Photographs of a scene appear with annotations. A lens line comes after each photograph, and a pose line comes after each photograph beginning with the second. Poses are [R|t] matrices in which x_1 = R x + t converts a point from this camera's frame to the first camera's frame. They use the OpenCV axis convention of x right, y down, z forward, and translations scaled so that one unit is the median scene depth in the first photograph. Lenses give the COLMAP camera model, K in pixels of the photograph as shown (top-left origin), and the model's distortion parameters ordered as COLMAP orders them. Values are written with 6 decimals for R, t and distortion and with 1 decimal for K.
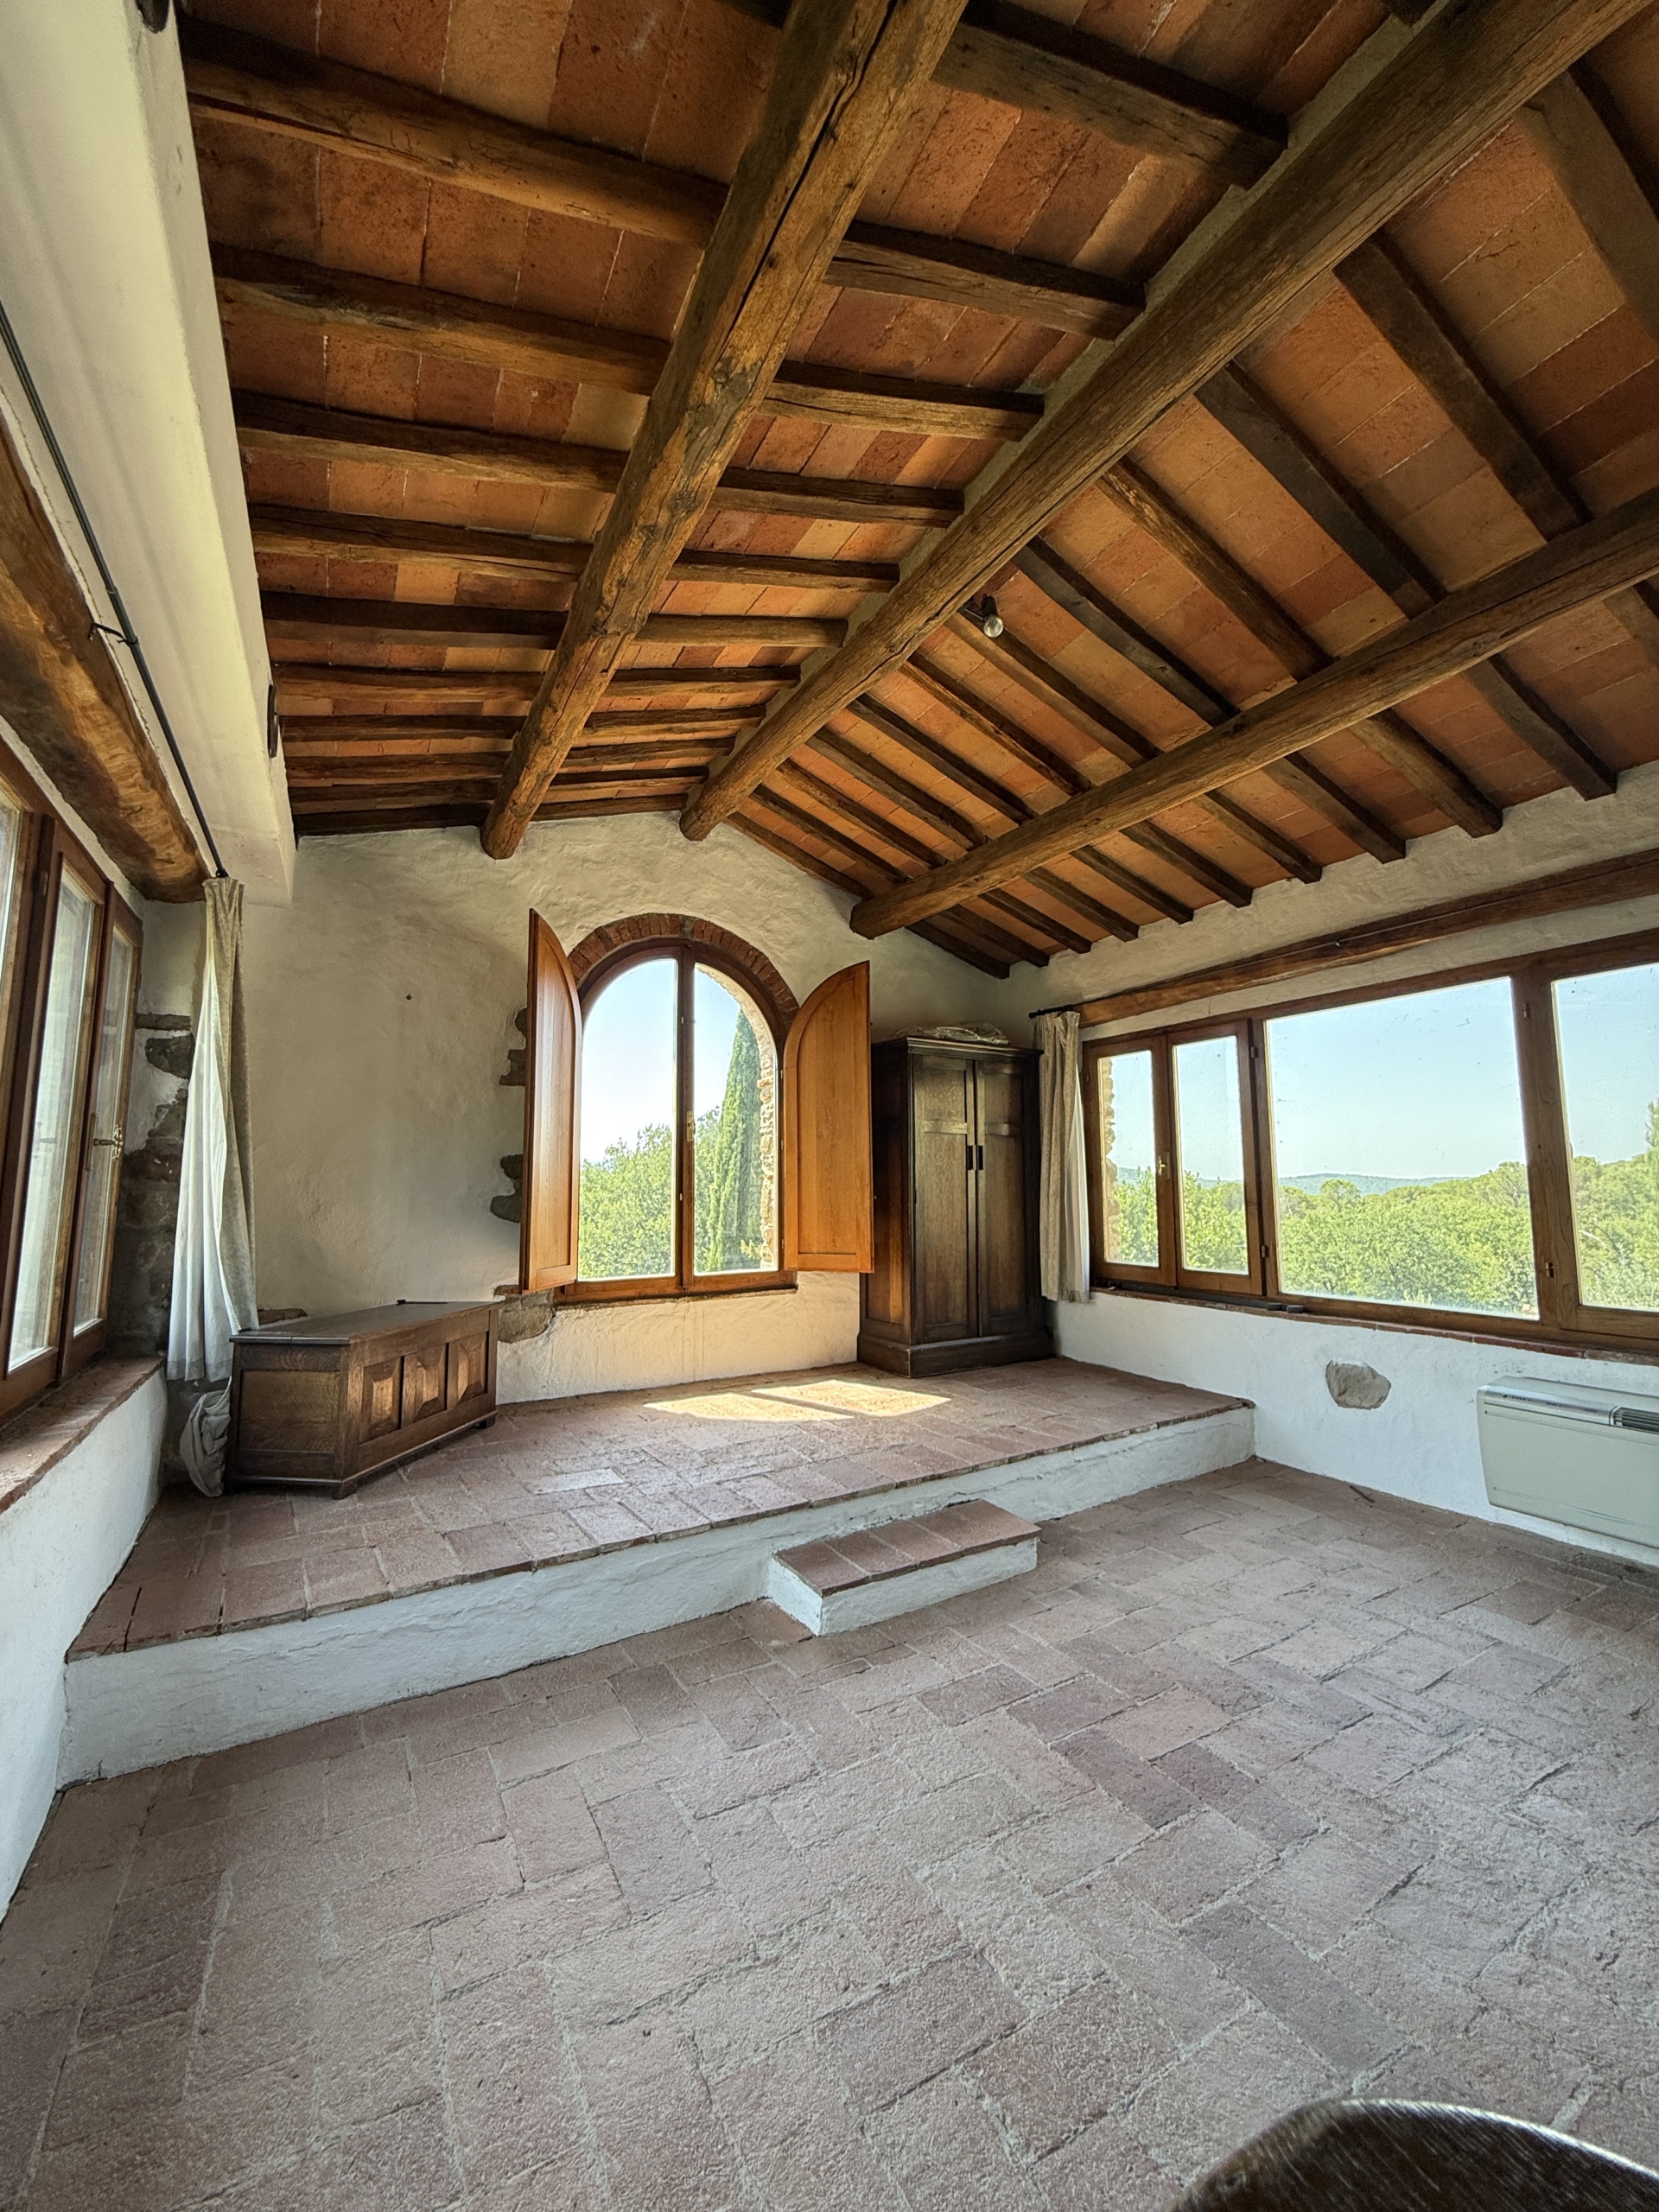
lens RADIAL K [[881.2, 0, 822.9], [0, 881.2, 1103.9], [0, 0, 1]] dist [-0.000964, 0.000150]
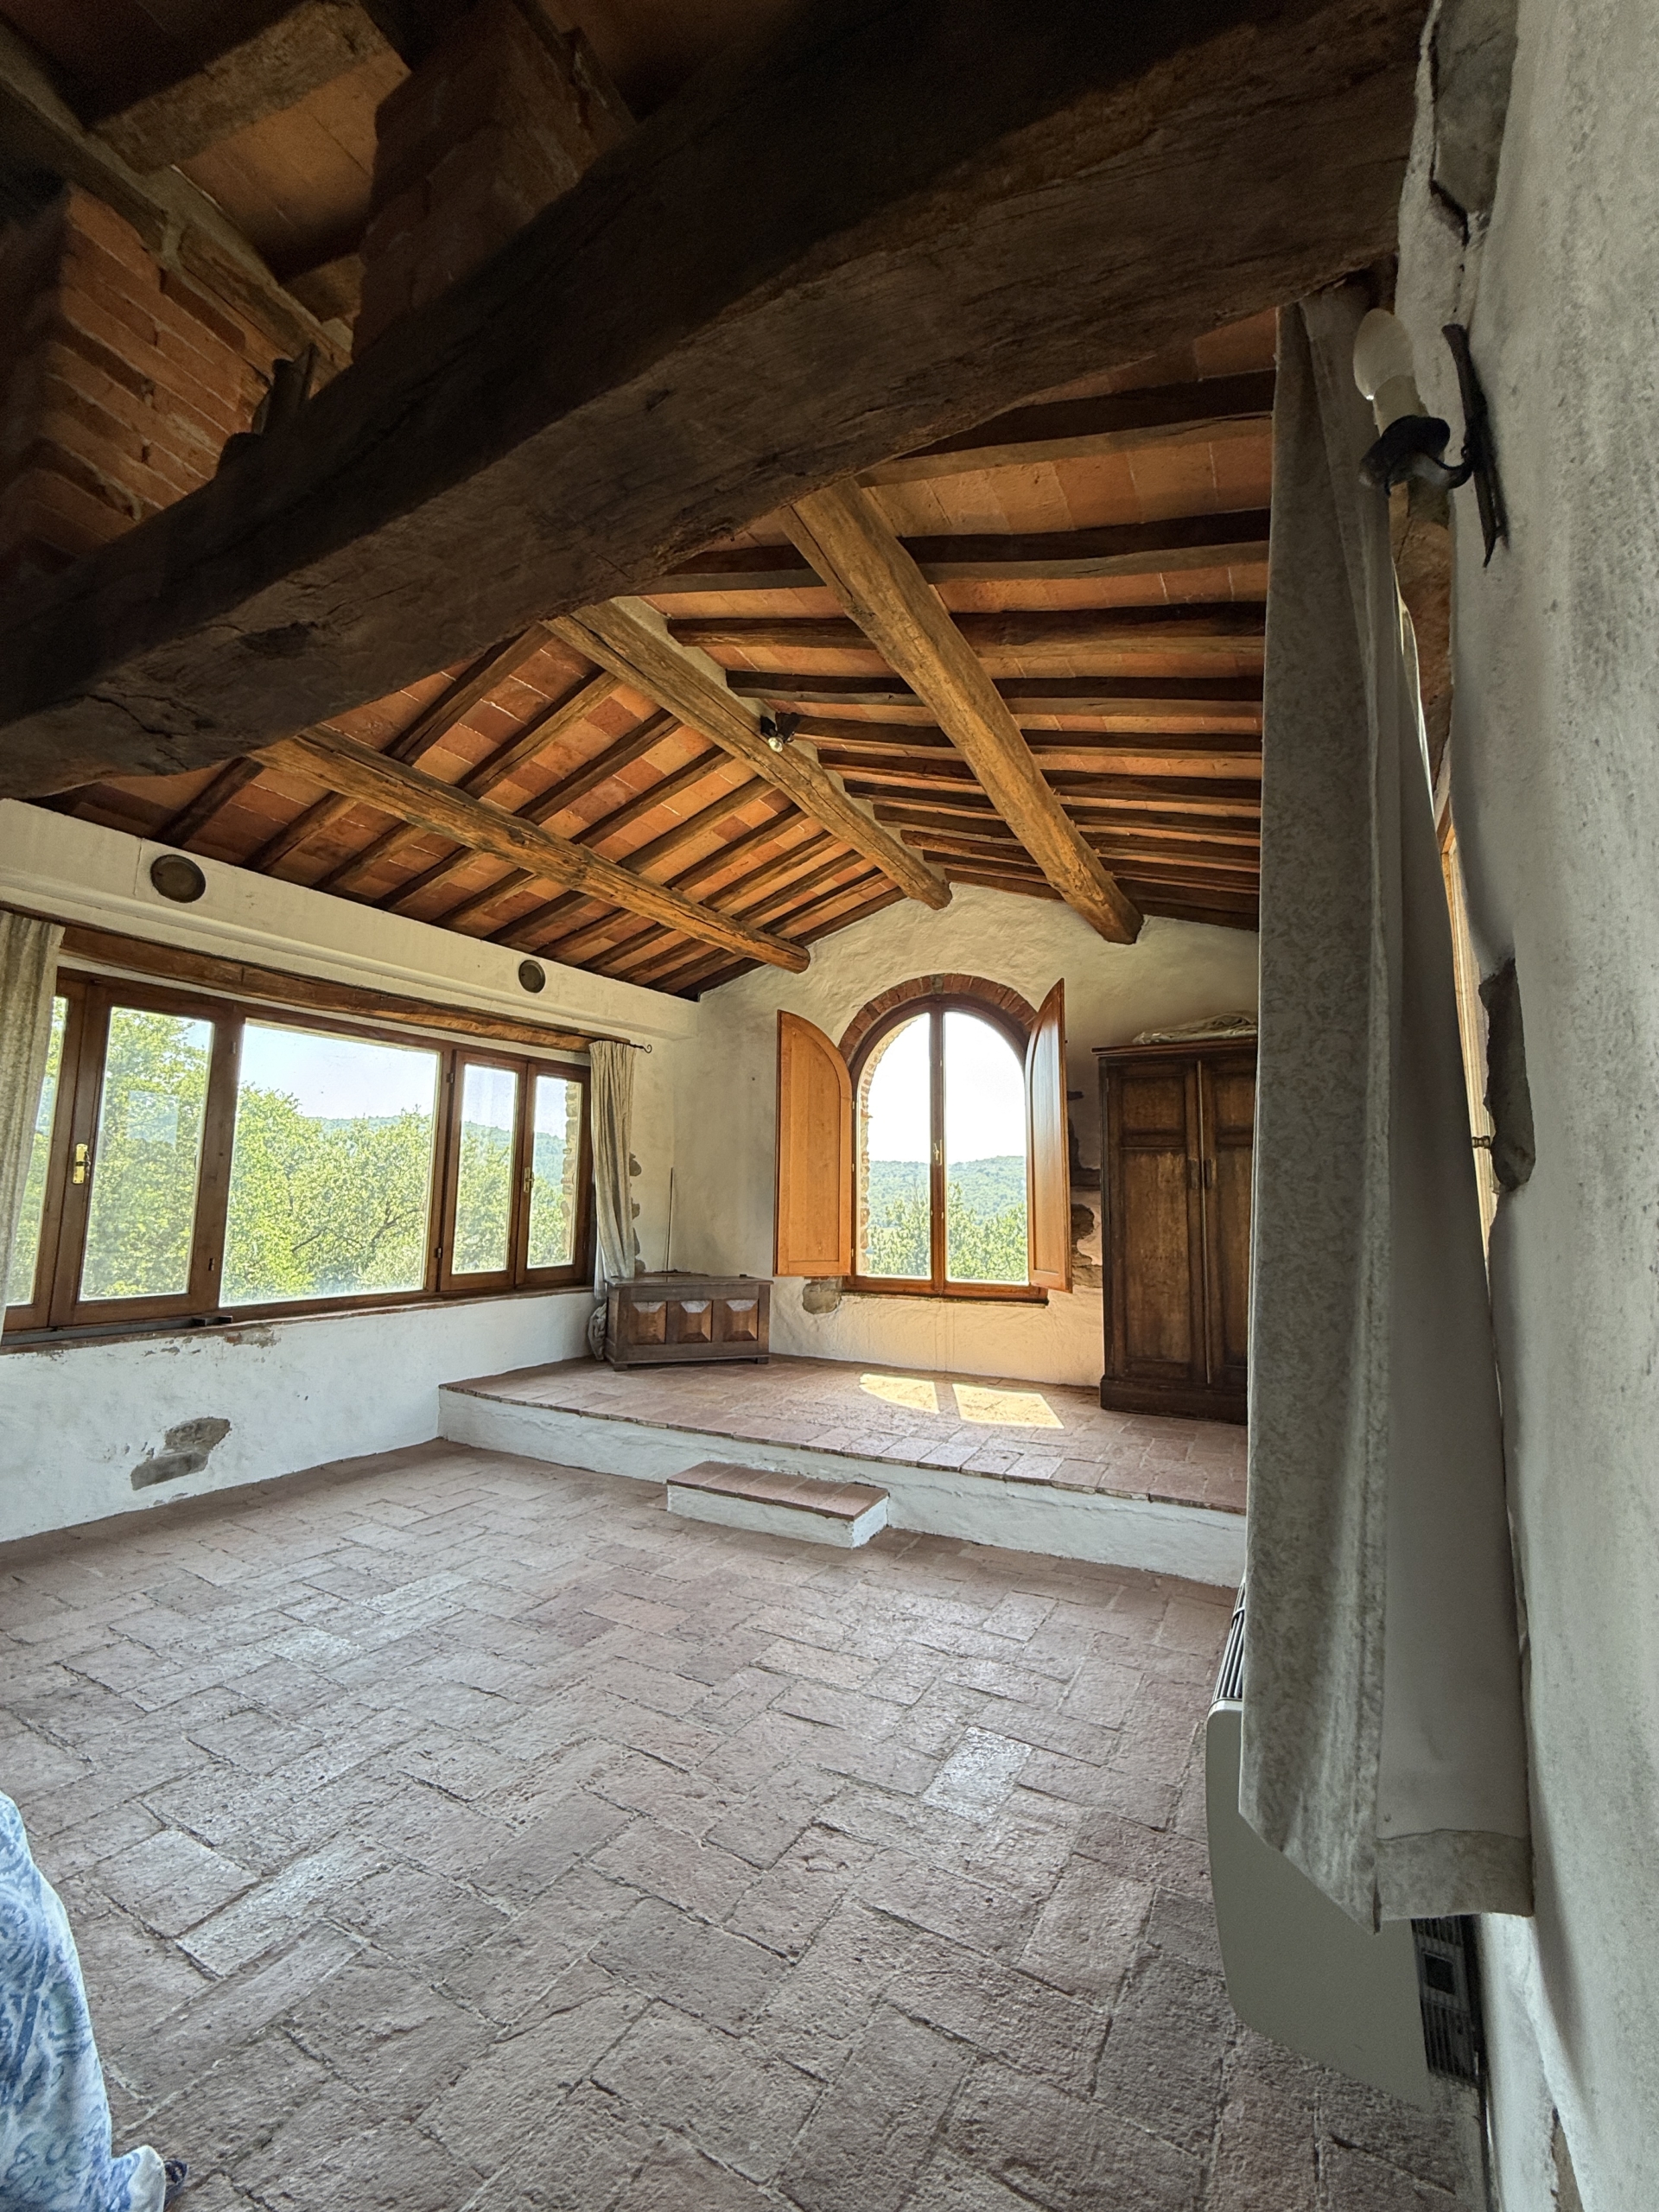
lens RADIAL K [[881.2, 0, 828.9], [0, 881.2, 1101.4], [0, 0, 1]] dist [-0.000964, 0.000150]
pose [[0.519564, -0.089413, -0.849741, 1.024049], [0.070735, 0.995597, -0.061510, 0.024959], [0.851499, -0.028148, 0.523600, 0.341427]]
